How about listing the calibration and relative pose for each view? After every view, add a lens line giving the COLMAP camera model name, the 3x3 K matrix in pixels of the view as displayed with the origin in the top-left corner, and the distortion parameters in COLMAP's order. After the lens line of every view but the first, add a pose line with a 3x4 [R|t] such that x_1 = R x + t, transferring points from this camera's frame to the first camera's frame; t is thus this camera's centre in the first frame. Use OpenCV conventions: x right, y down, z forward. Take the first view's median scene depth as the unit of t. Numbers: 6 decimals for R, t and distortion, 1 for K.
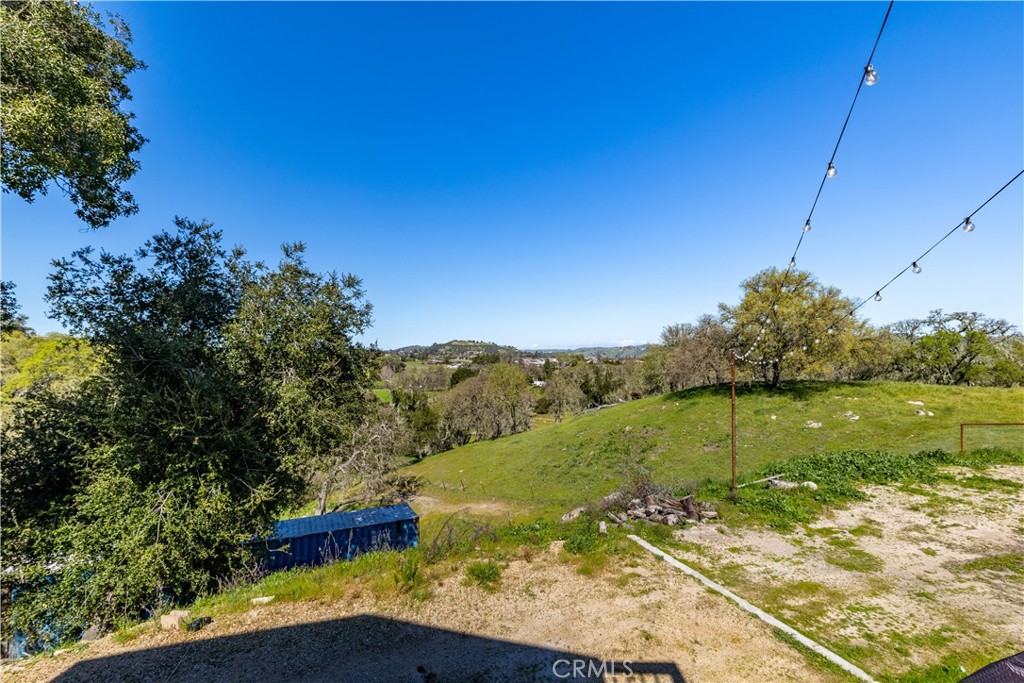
lens RADIAL K [[436.7, 0, 485.0], [0, 436.7, 344.7], [0, 0, 1]] dist [0.000125, 0.001441]
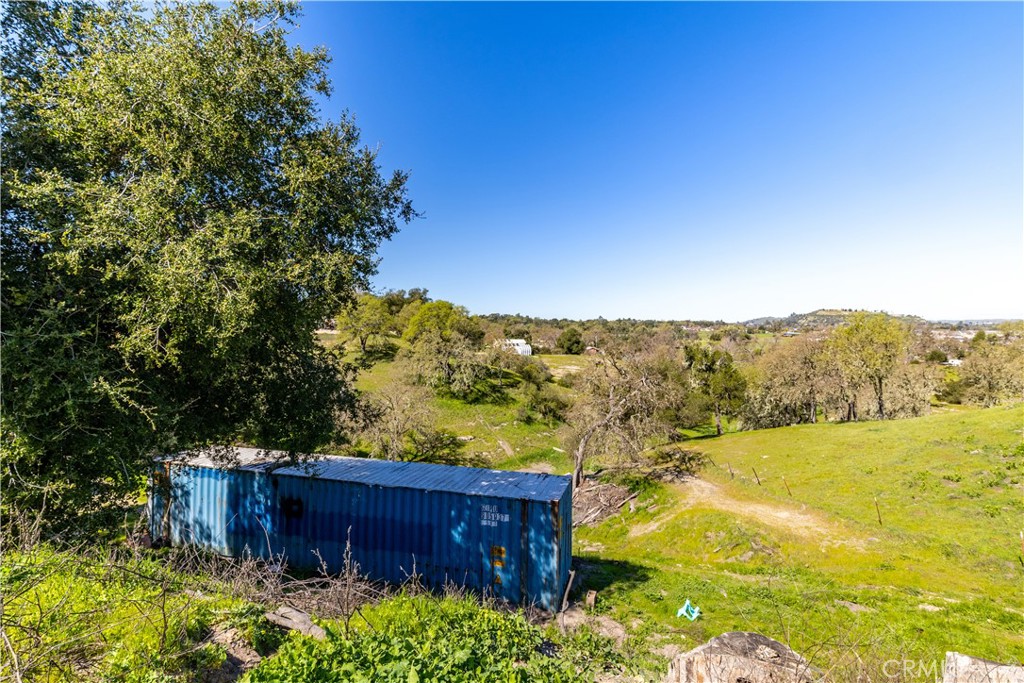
lens RADIAL K [[436.7, 0, 527.5], [0, 436.7, 345.7], [0, 0, 1]] dist [0.000125, 0.001441]
pose [[0.787273, 0.025972, -0.616057, 0.057139], [0.012972, 0.998194, 0.058659, 0.053514], [0.616468, -0.054172, 0.785514, 0.184294]]
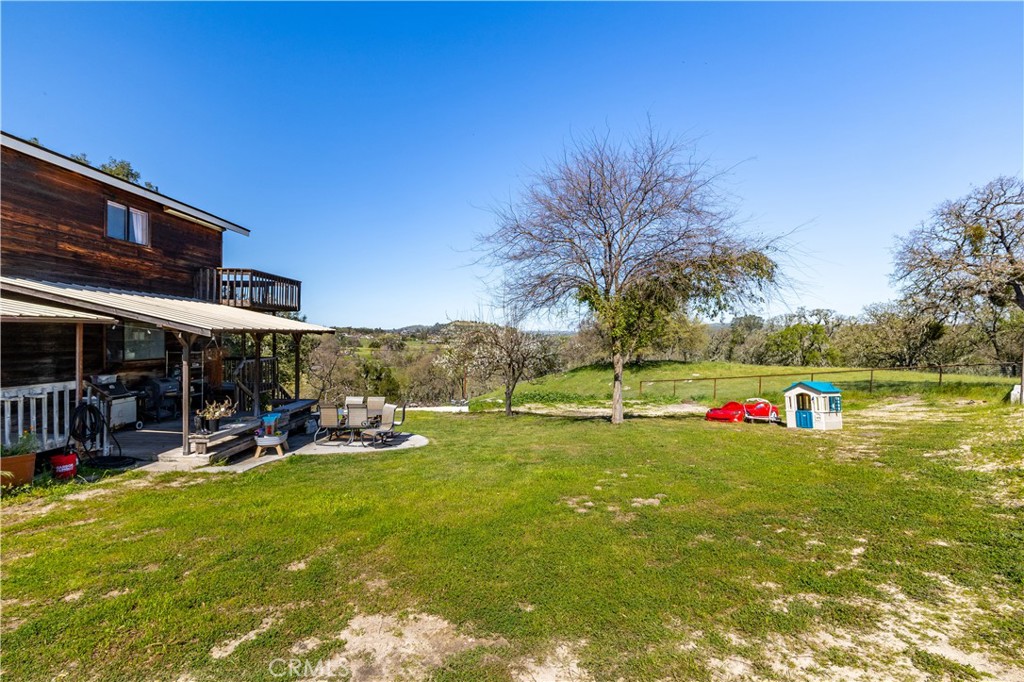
lens RADIAL K [[436.7, 0, 498.4], [0, 436.7, 343.6], [0, 0, 1]] dist [0.000125, 0.001441]
pose [[0.999714, 0.013883, 0.019468, 0.158785], [-0.014686, 0.999022, 0.041707, -0.015865], [-0.018870, -0.041981, 0.998940, -0.286203]]
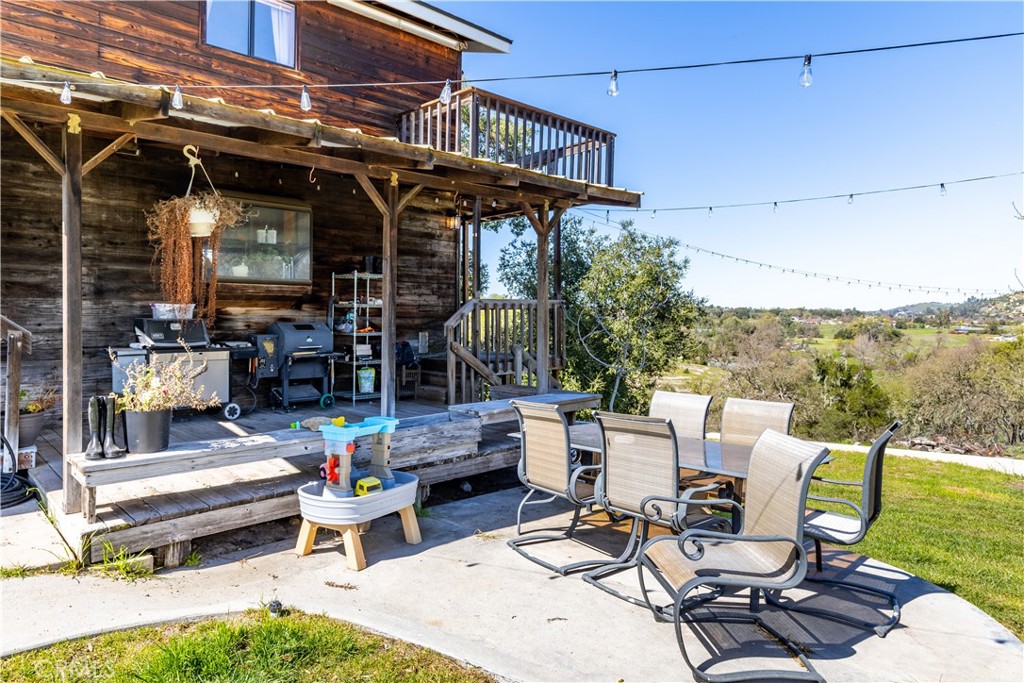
lens RADIAL K [[601.6, 0, 469.6], [0, 601.6, 321.6], [0, 0, 1]] dist [-0.000739, 0.003885]
pose [[0.685677, 0.006293, -0.727879, 0.133861], [0.014747, 0.999637, 0.022534, 0.008394], [0.727757, -0.026185, 0.685335, -0.146955]]
